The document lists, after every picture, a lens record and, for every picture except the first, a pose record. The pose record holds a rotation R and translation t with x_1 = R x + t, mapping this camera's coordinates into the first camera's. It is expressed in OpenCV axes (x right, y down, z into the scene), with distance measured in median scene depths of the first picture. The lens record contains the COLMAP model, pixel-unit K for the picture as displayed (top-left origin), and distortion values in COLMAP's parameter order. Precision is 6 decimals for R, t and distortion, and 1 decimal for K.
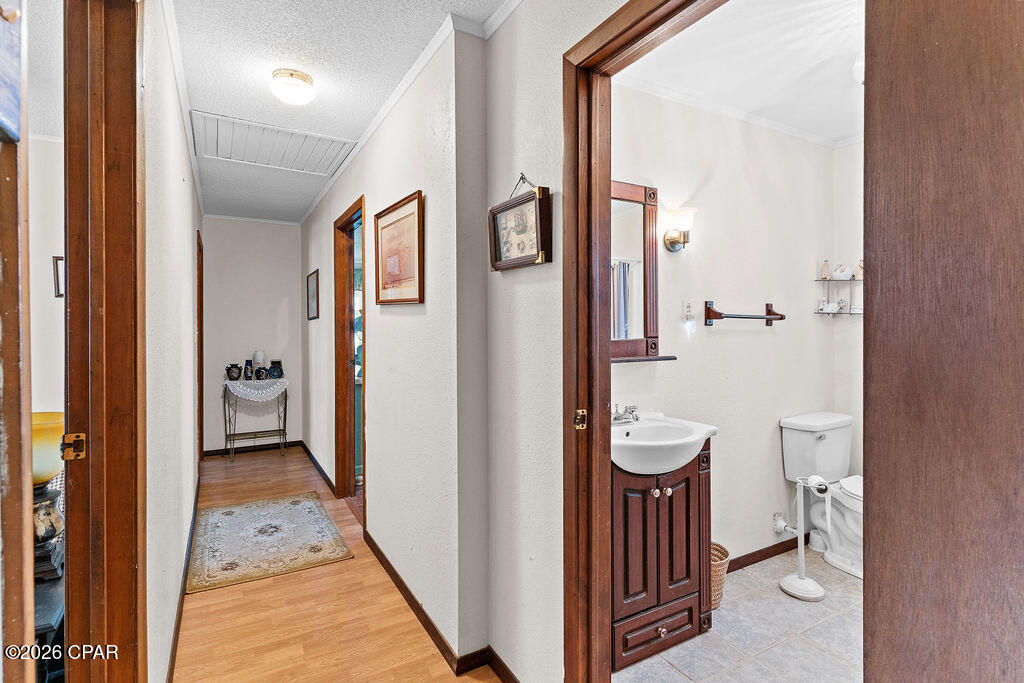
lens RADIAL K [[502.7, 0, 513.9], [0, 502.7, 338.4], [0, 0, 1]] dist [0.013156, -0.000416]
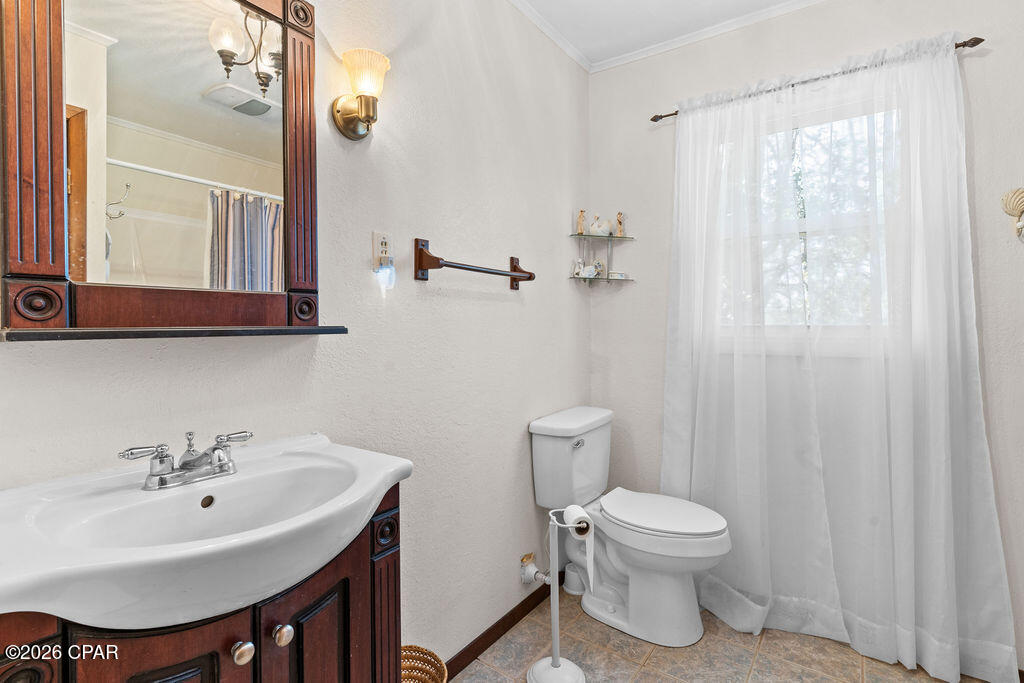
lens RADIAL K [[502.7, 0, 513.9], [0, 502.7, 338.4], [0, 0, 1]] dist [0.013156, -0.000416]
pose [[0.906557, -0.008928, 0.421988, 0.229363], [0.004521, 0.999924, 0.011441, 0.037584], [-0.422058, -0.008464, 0.906529, 0.402220]]
